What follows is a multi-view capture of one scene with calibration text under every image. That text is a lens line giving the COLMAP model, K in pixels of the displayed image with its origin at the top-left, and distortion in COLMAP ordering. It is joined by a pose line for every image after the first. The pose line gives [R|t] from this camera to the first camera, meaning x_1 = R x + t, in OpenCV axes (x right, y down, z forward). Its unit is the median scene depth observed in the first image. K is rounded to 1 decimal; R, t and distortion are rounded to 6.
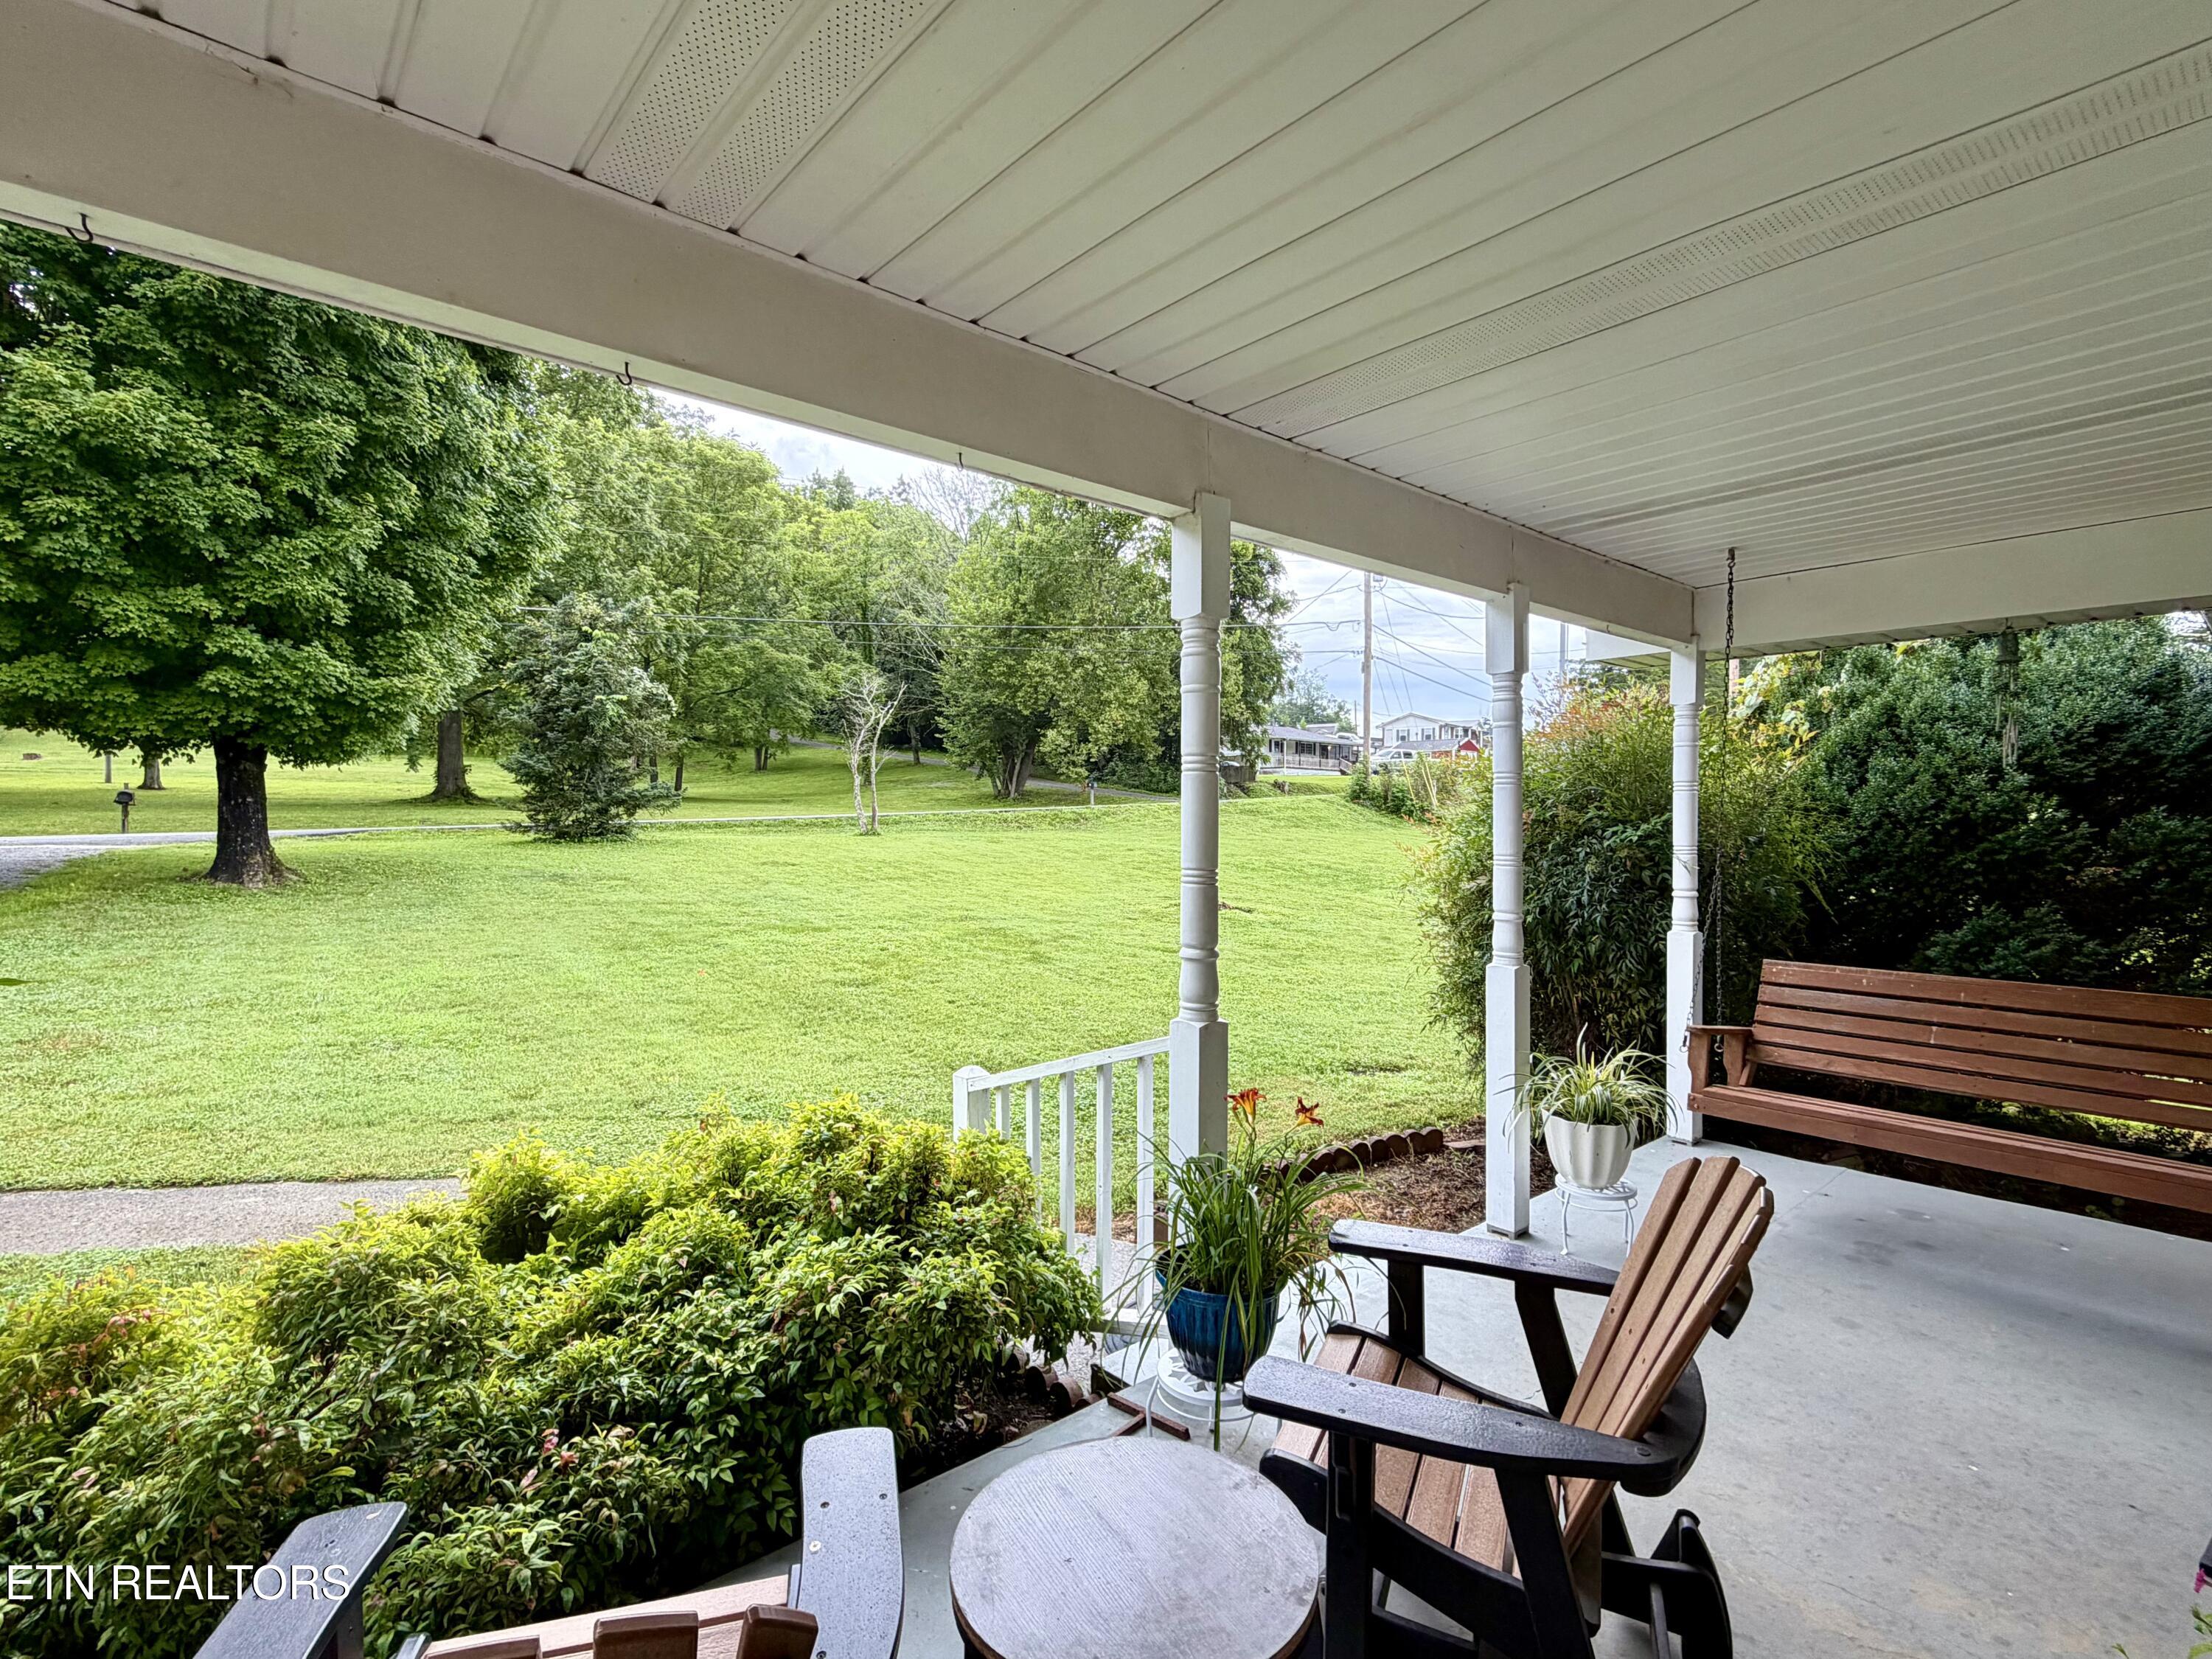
lens RADIAL K [[1034.3, 0, 1107.9], [0, 1034.3, 823.4], [0, 0, 1]] dist [0.000535, 0.000031]
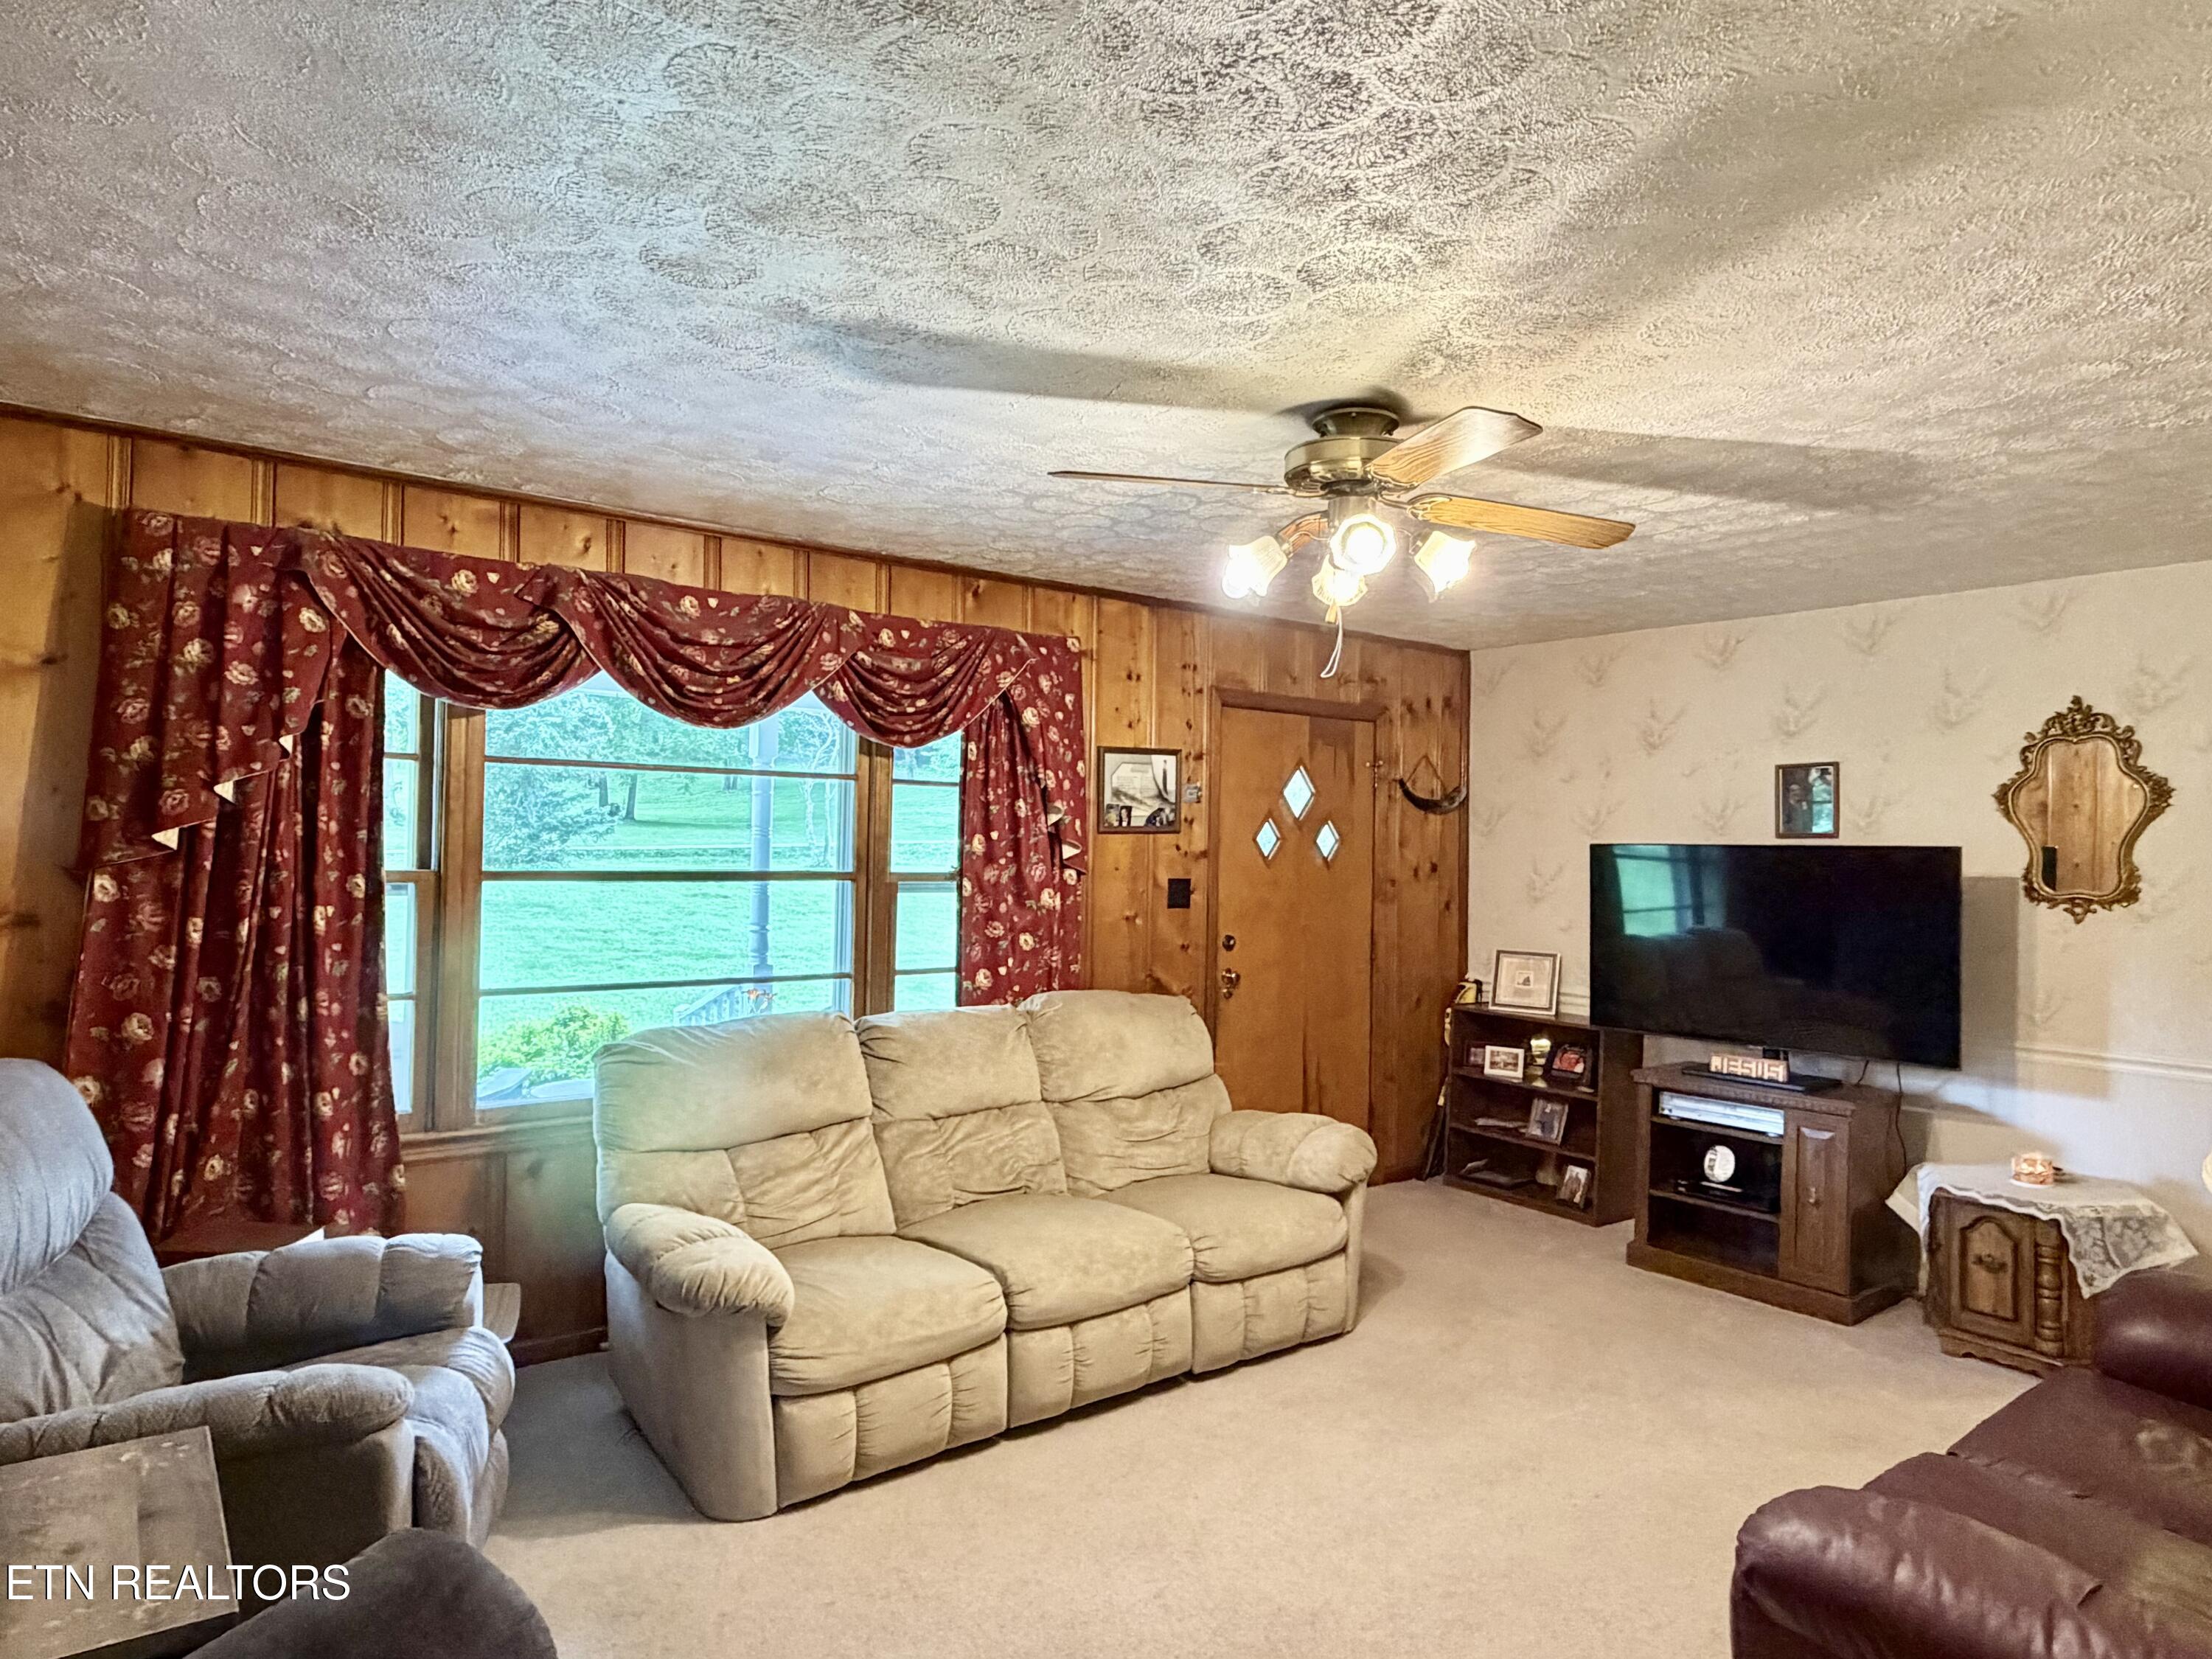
lens RADIAL K [[1308.1, 0, 1107.0], [0, 1308.1, 826.7], [0, 0, 1]] dist [0.000165, 0.000044]
pose [[0.998247, 0.017013, -0.056696, 0.106755], [-0.018473, 0.999509, -0.025328, -0.000751], [0.056238, 0.026331, 0.998070, -0.172823]]
